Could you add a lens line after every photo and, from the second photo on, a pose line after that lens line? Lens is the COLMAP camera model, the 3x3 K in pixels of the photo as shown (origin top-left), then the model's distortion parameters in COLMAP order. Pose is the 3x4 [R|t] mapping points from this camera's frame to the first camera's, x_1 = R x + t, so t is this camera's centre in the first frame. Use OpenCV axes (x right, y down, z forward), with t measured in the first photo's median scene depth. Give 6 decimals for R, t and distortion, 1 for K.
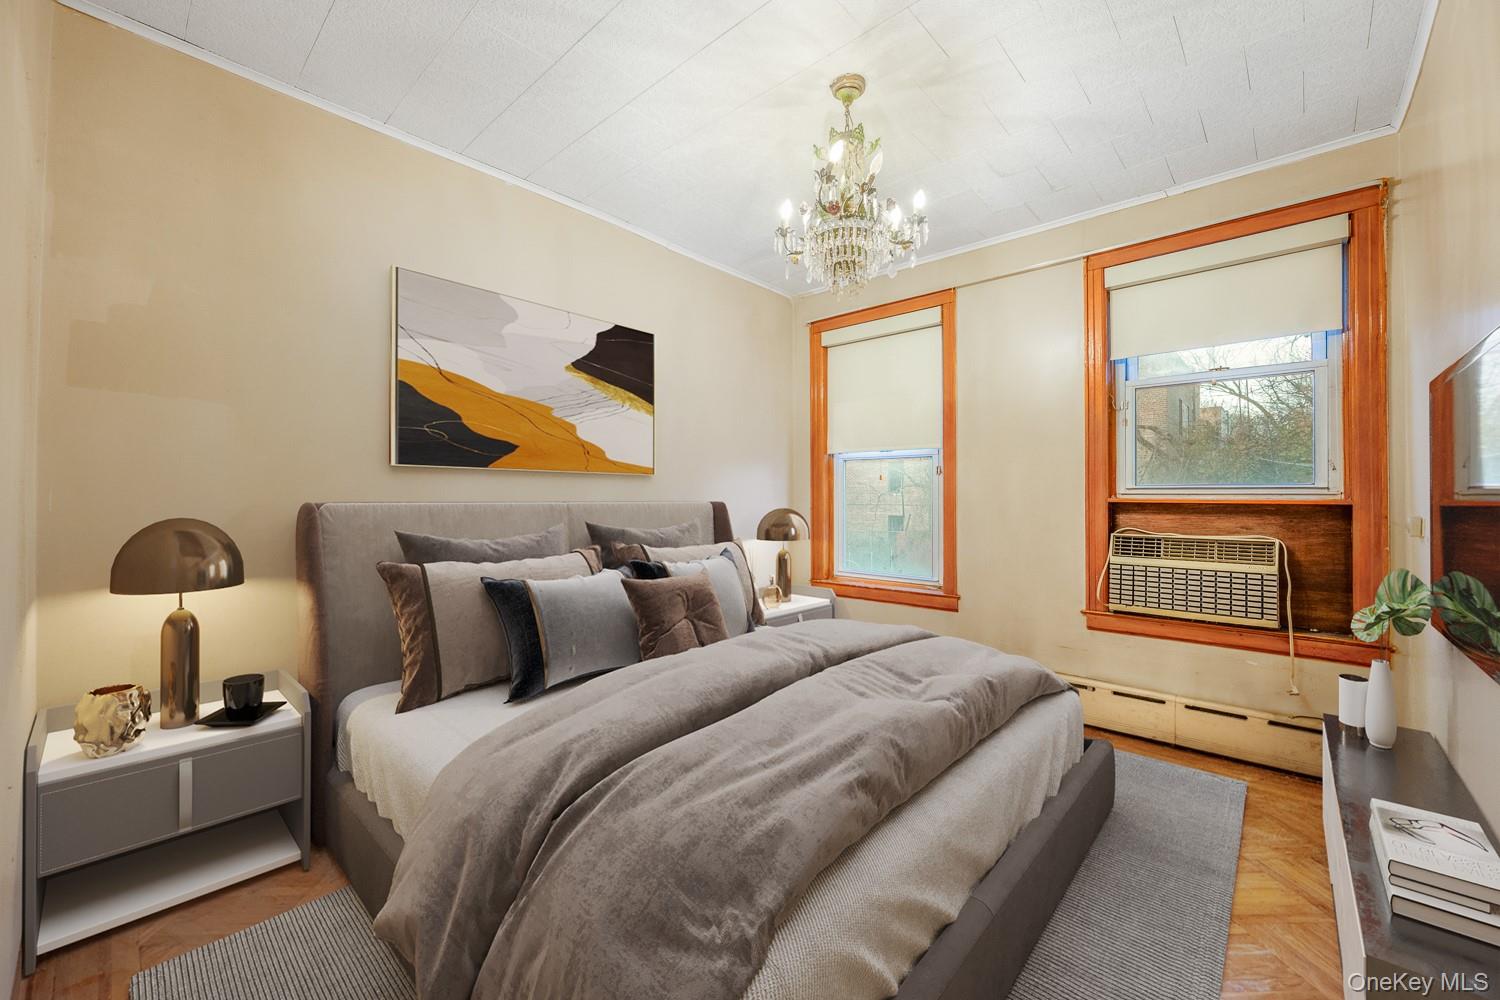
lens RADIAL K [[587.2, 0, 744.3], [0, 587.2, 494.3], [0, 0, 1]] dist [0.001866, 0.000053]
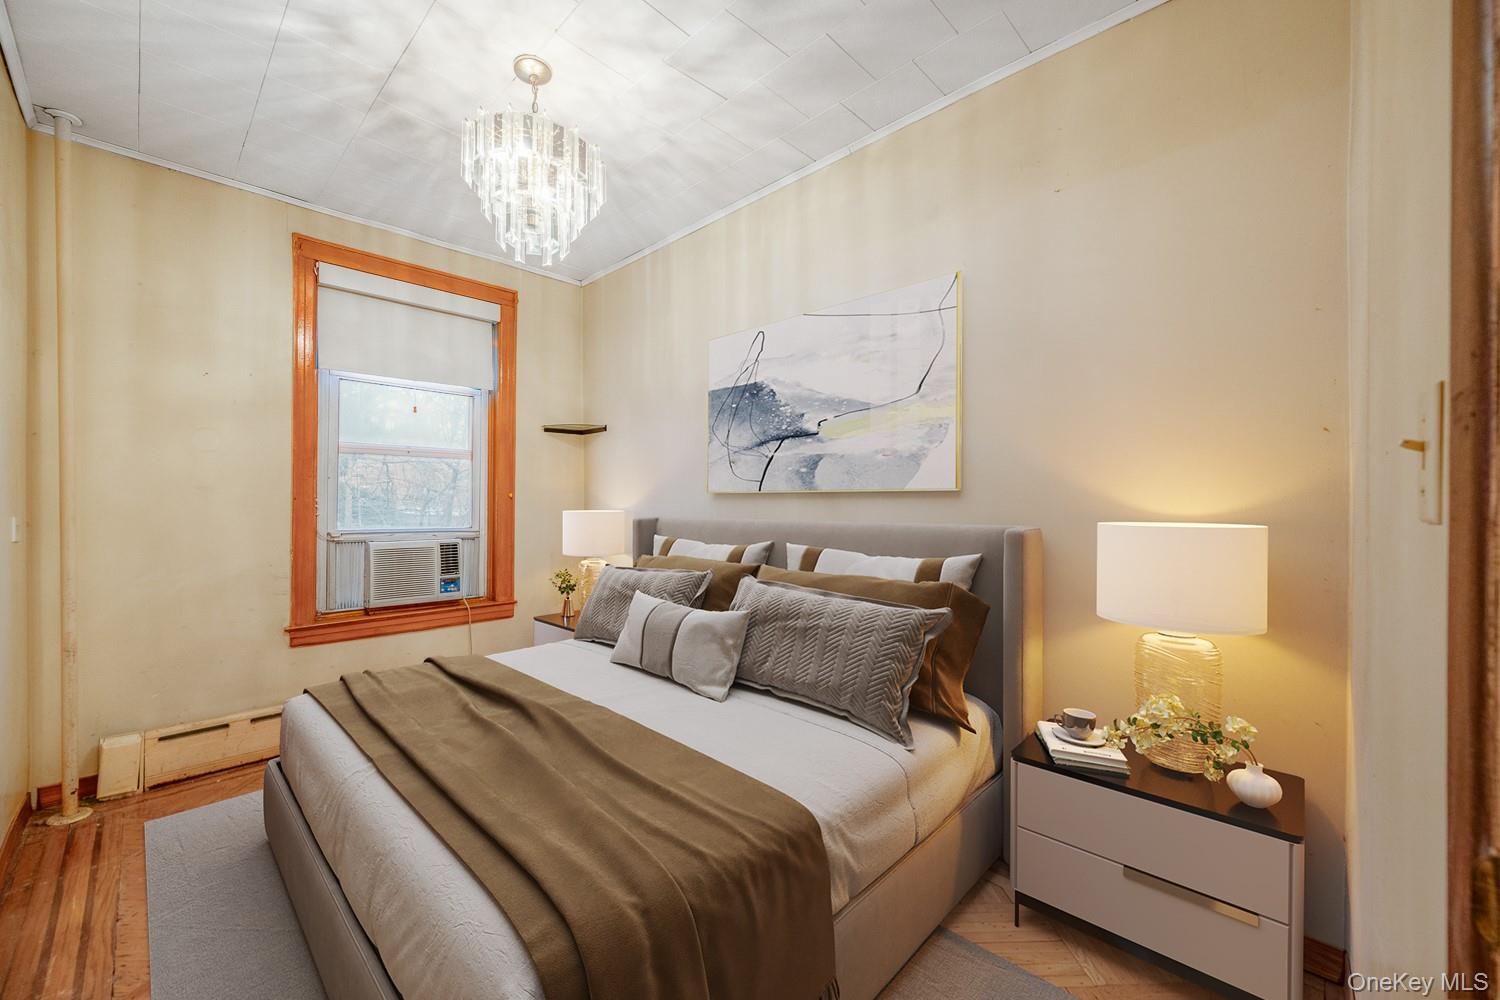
lens RADIAL K [[587.2, 0, 744.2], [0, 587.2, 503.7], [0, 0, 1]] dist [0.001866, 0.000053]
pose [[0.022478, -0.001261, 0.999747, -0.354283], [-0.006745, 0.999976, 0.001413, 0.001090], [-0.999725, -0.006775, 0.022469, 0.328001]]
